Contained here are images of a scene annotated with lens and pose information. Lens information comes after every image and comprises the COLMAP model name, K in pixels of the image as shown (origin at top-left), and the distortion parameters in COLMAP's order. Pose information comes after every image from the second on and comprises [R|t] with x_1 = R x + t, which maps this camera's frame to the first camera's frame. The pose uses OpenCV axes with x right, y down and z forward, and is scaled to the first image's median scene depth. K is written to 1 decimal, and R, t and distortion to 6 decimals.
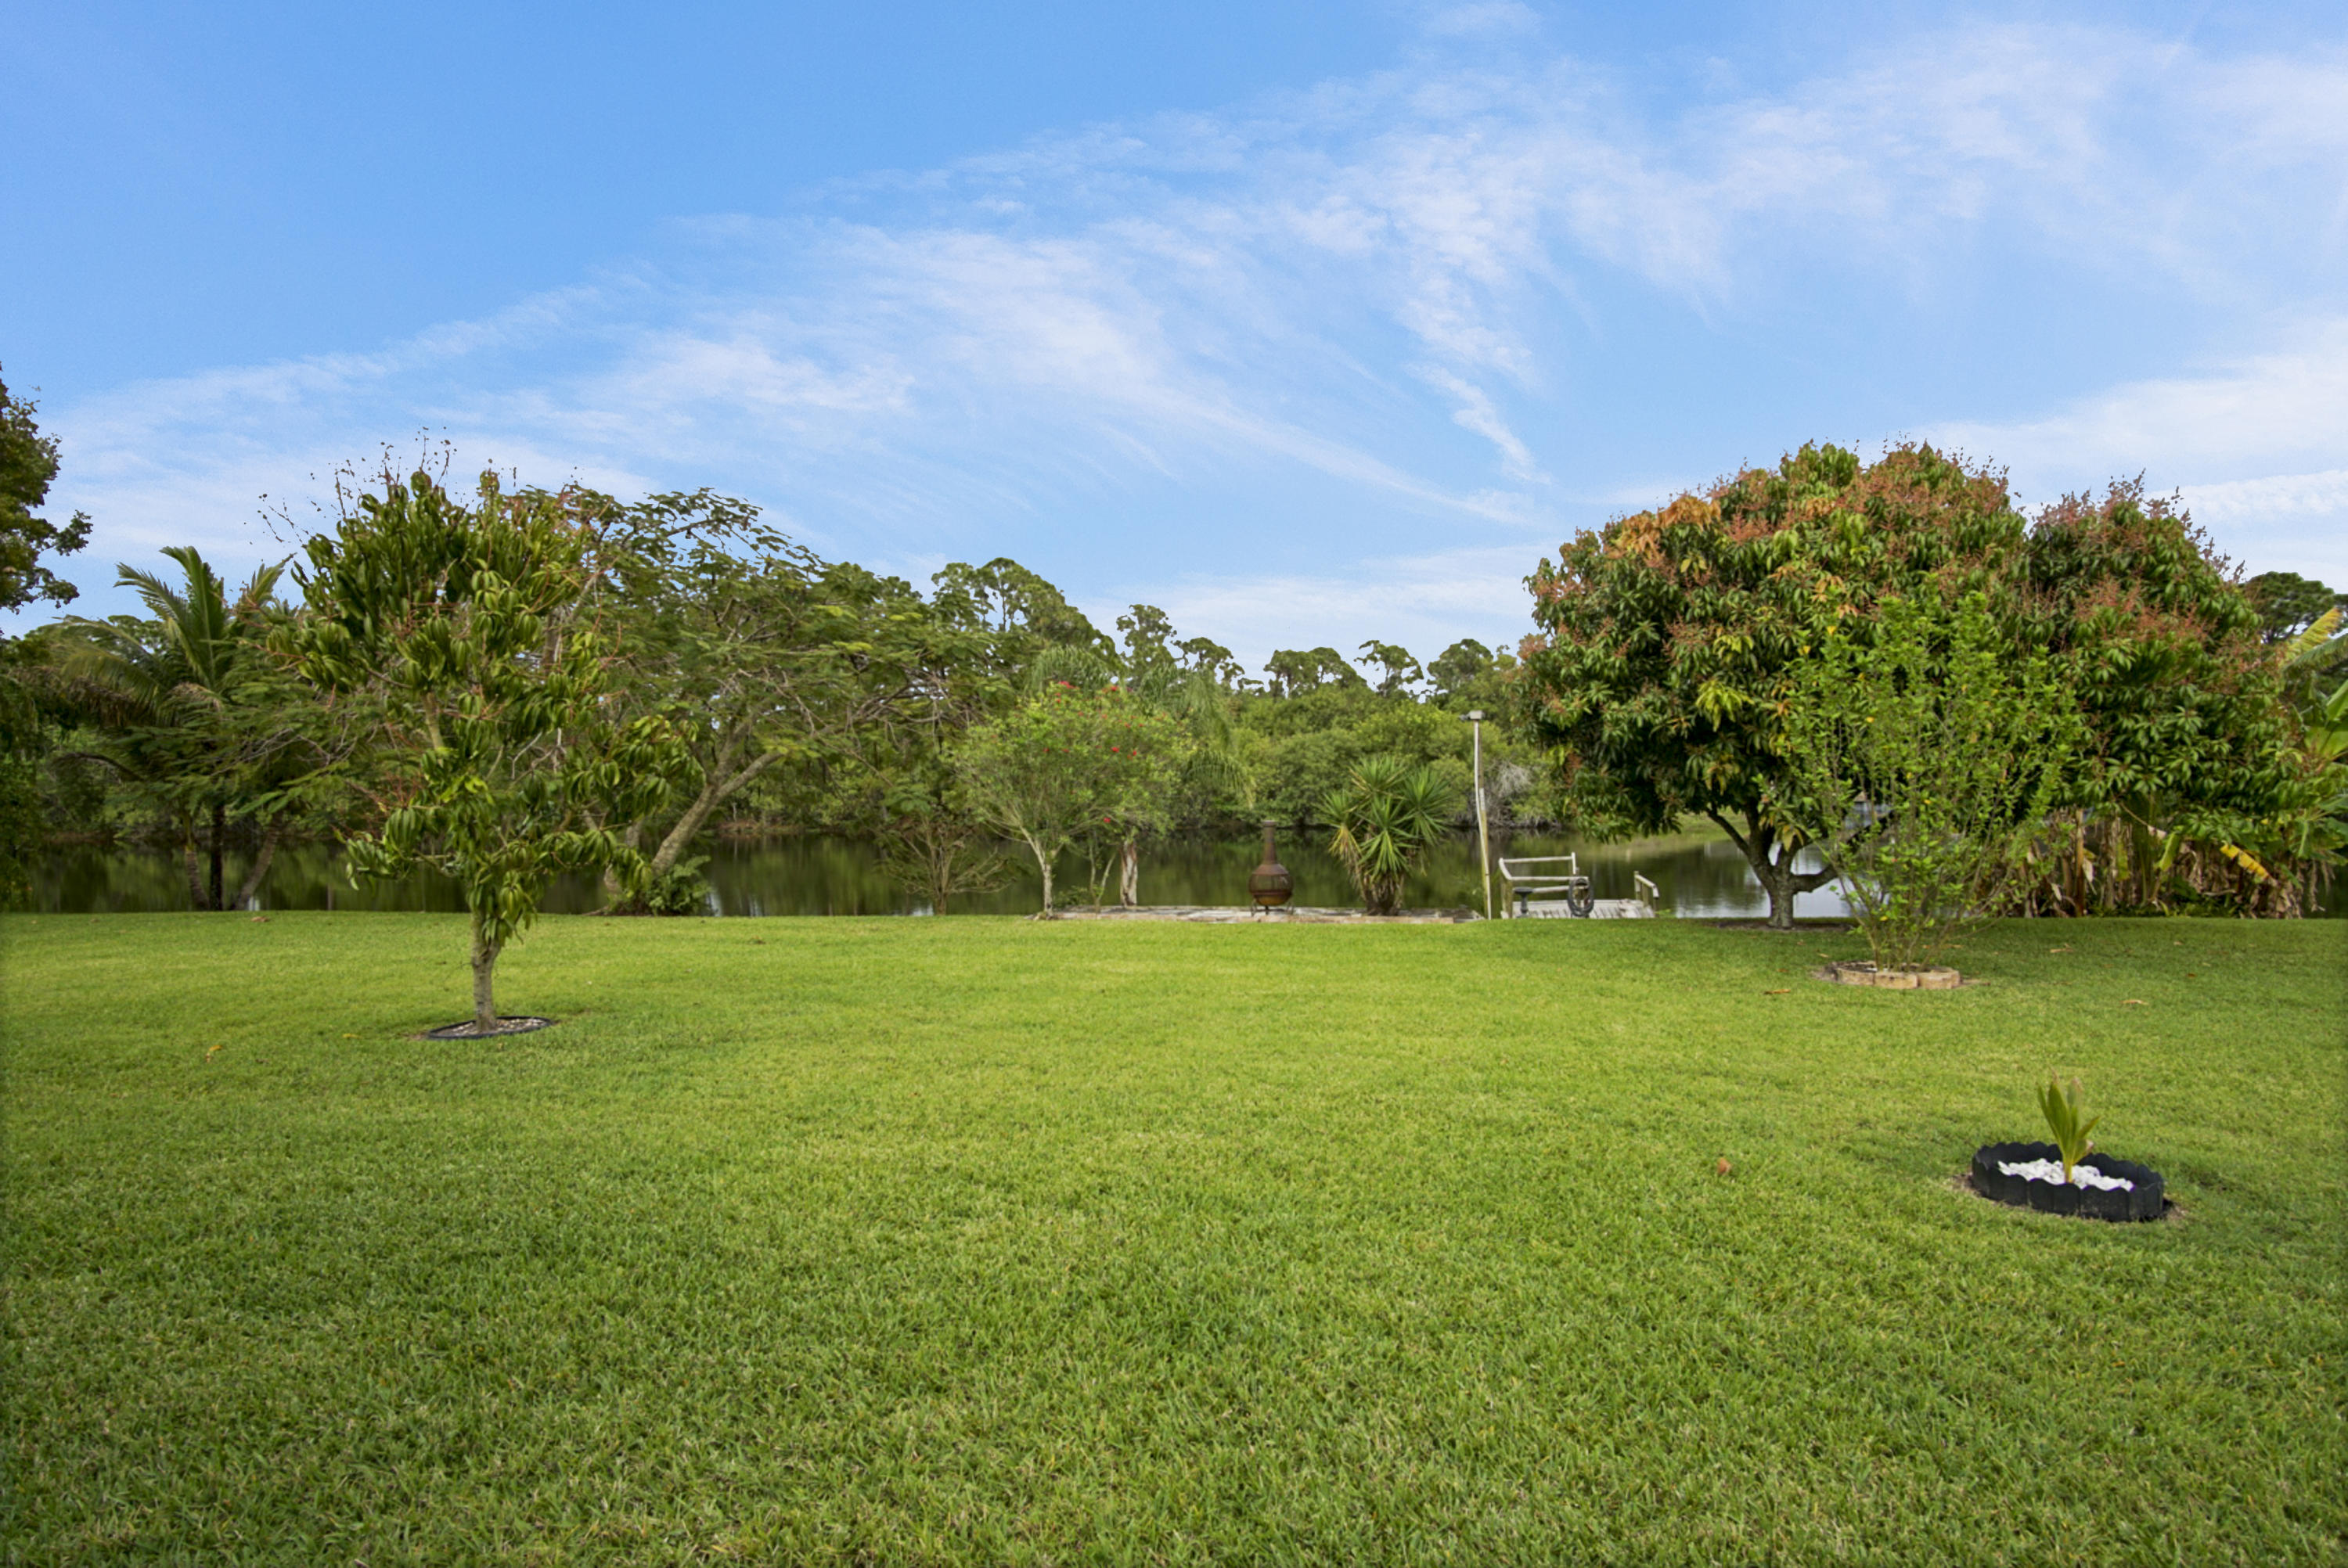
lens RADIAL K [[1324.5, 0, 1174.4], [0, 1324.5, 778.2], [0, 0, 1]] dist [-0.002676, 0.001248]
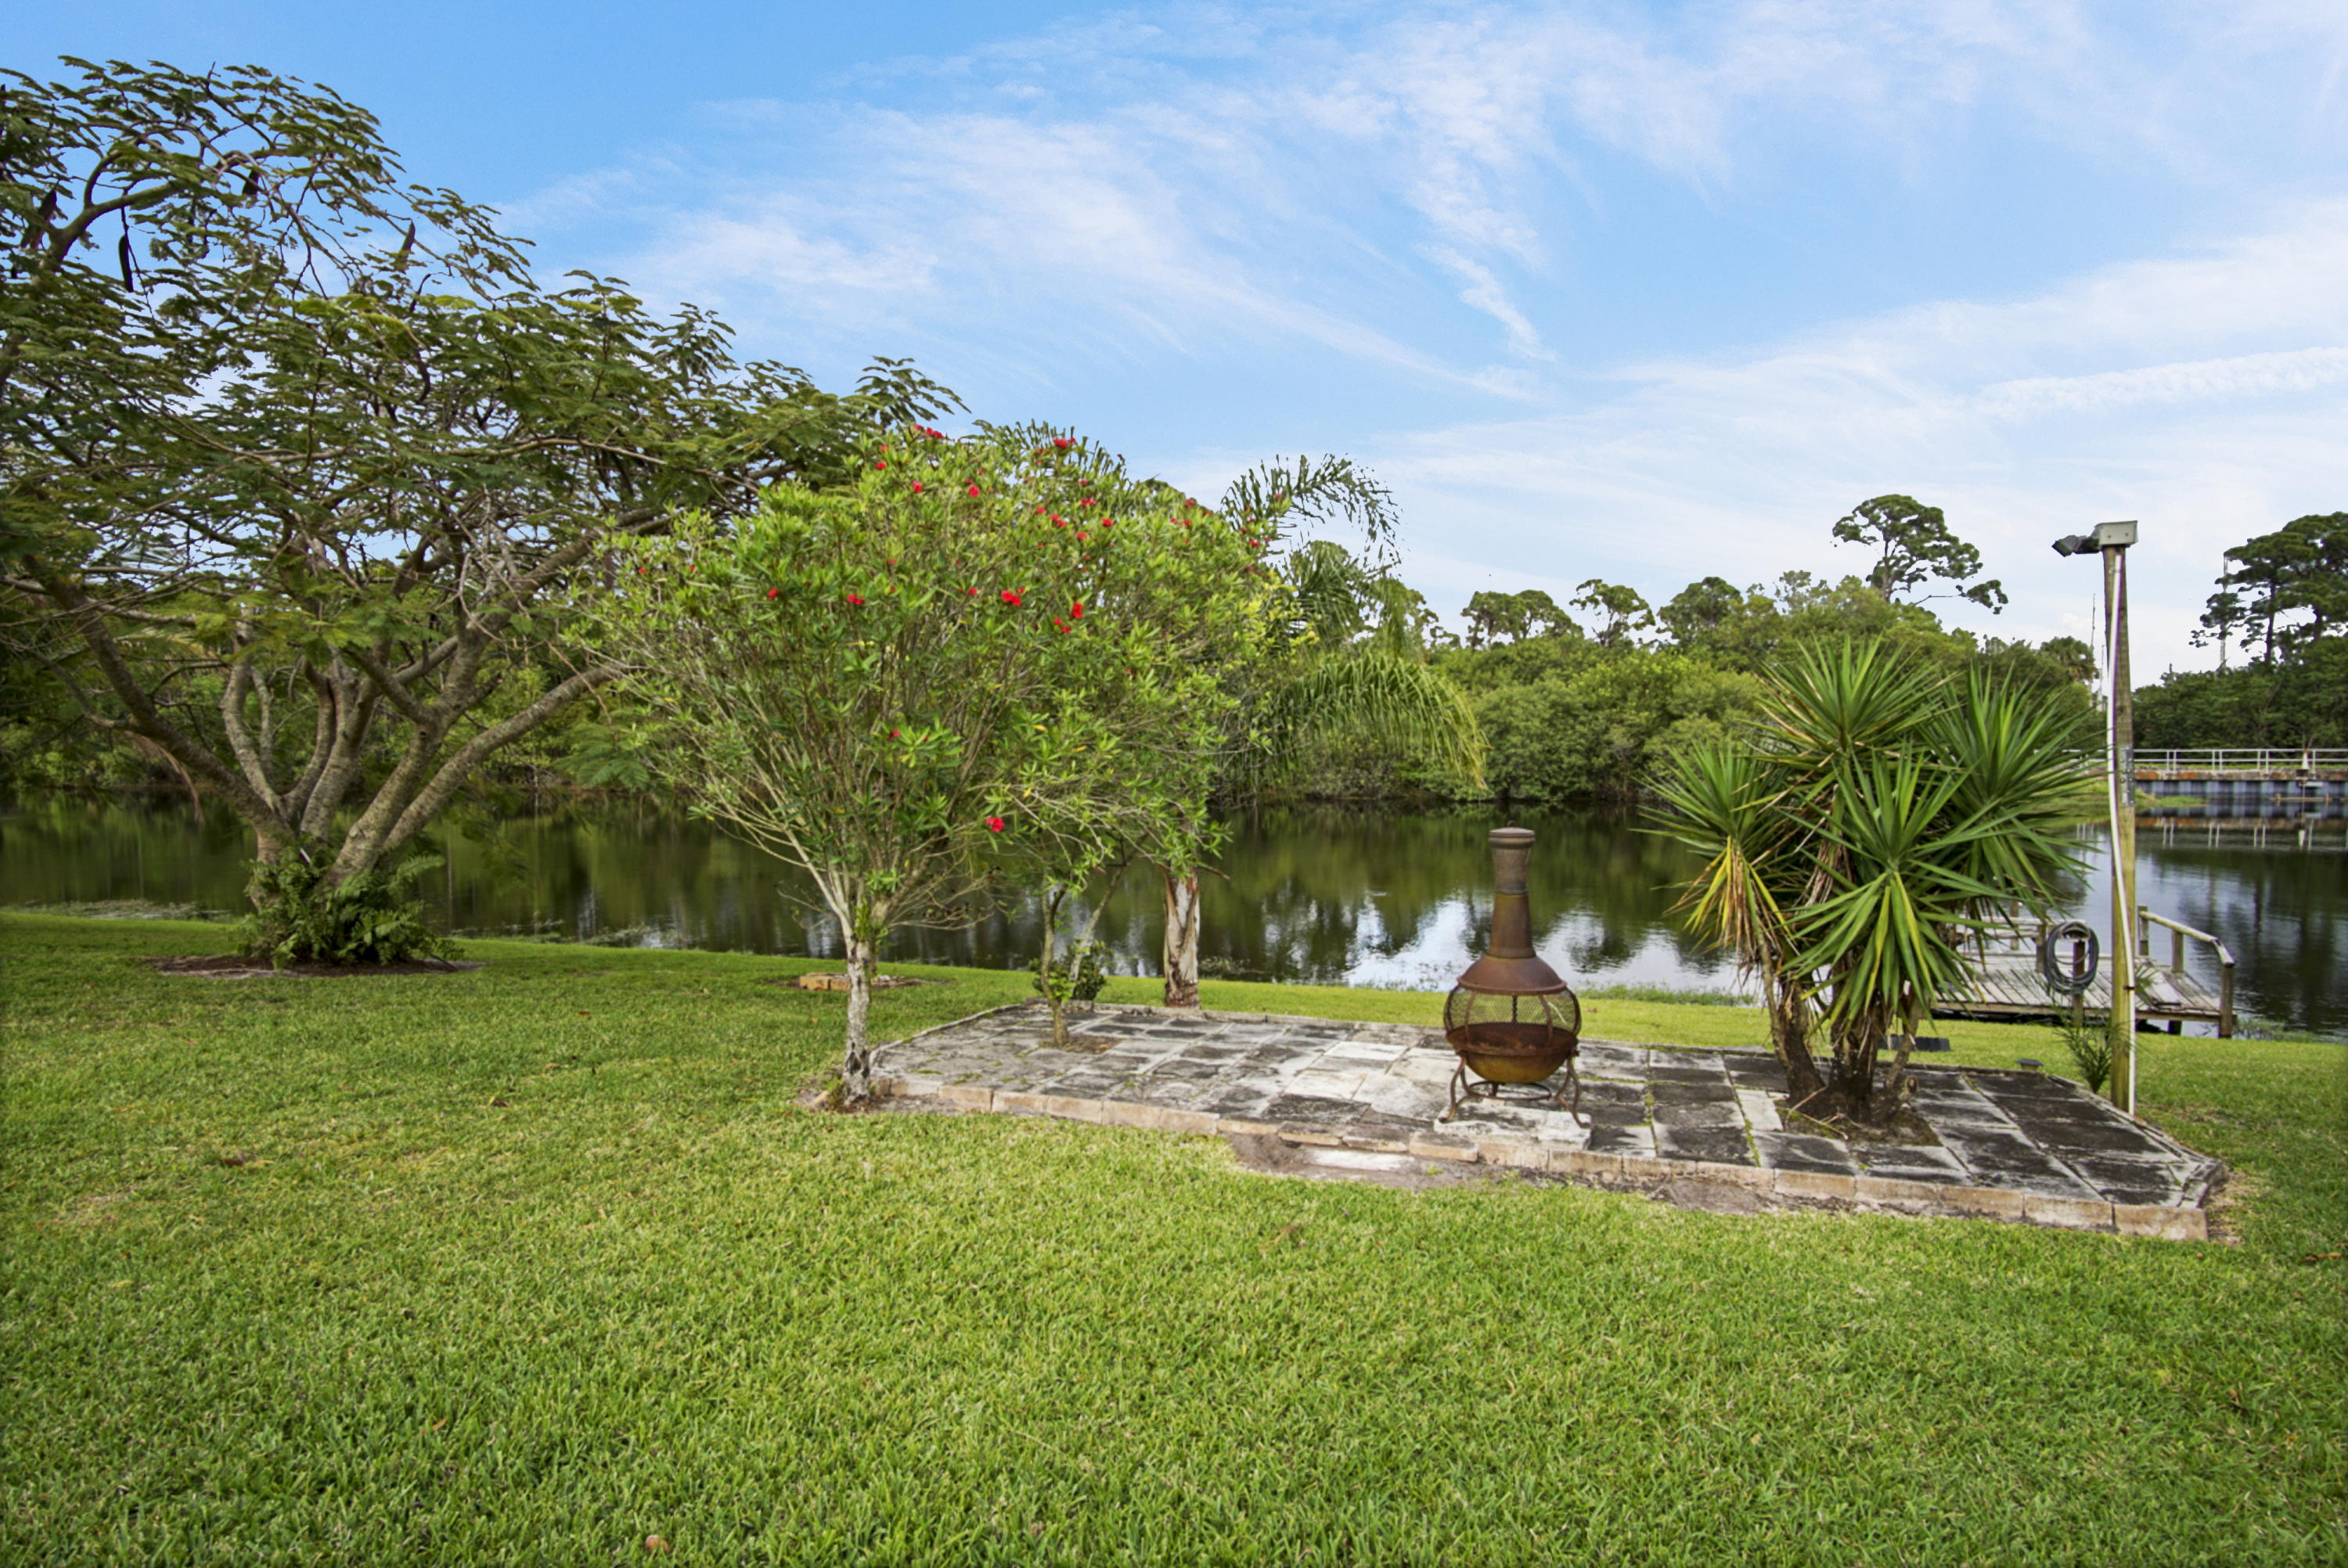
lens RADIAL K [[1324.5, 0, 1183.0], [0, 1324.5, 792.9], [0, 0, 1]] dist [-0.002676, 0.001248]
pose [[0.990696, 0.017865, -0.134913, 0.006960], [-0.012642, 0.999141, 0.039473, 0.002078], [0.135502, -0.037400, 0.990071, 0.129995]]
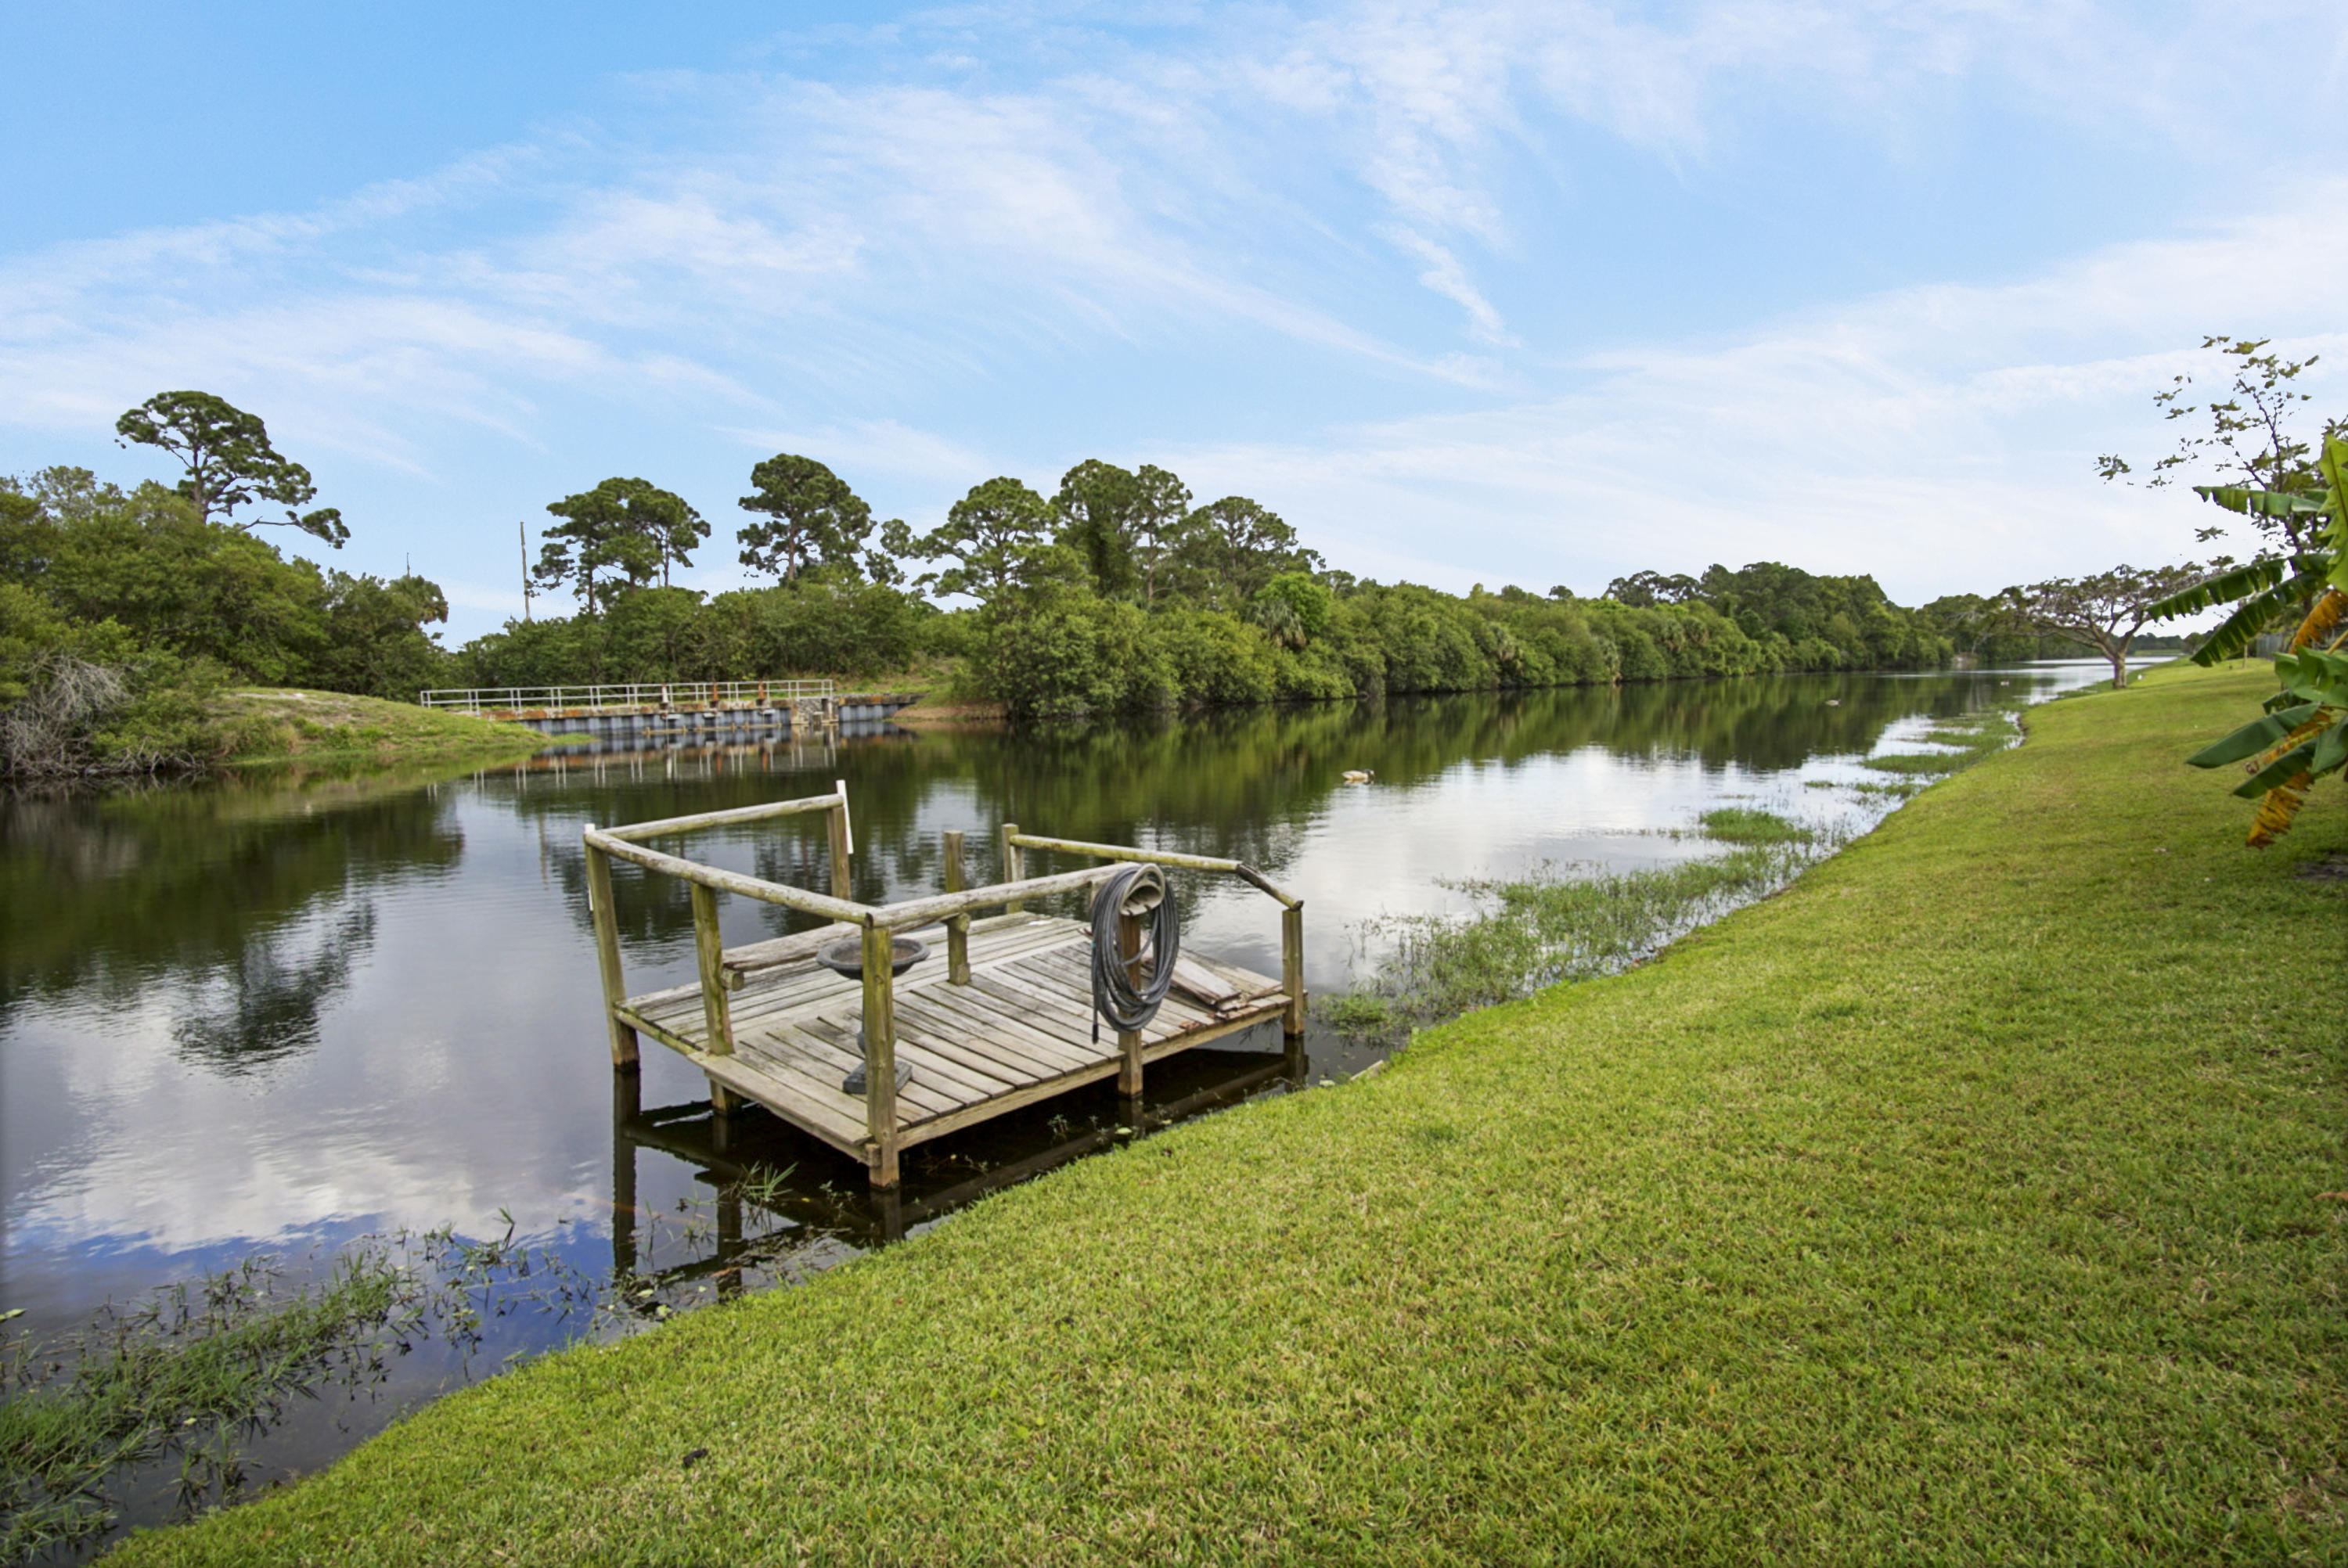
lens RADIAL K [[1324.5, 0, 1161.6], [0, 1324.5, 787.6], [0, 0, 1]] dist [-0.002676, 0.001248]
pose [[0.554223, -0.068723, 0.829527, 0.032290], [0.021806, 0.997443, 0.068065, 0.010584], [-0.832083, -0.019635, 0.554304, 0.238571]]
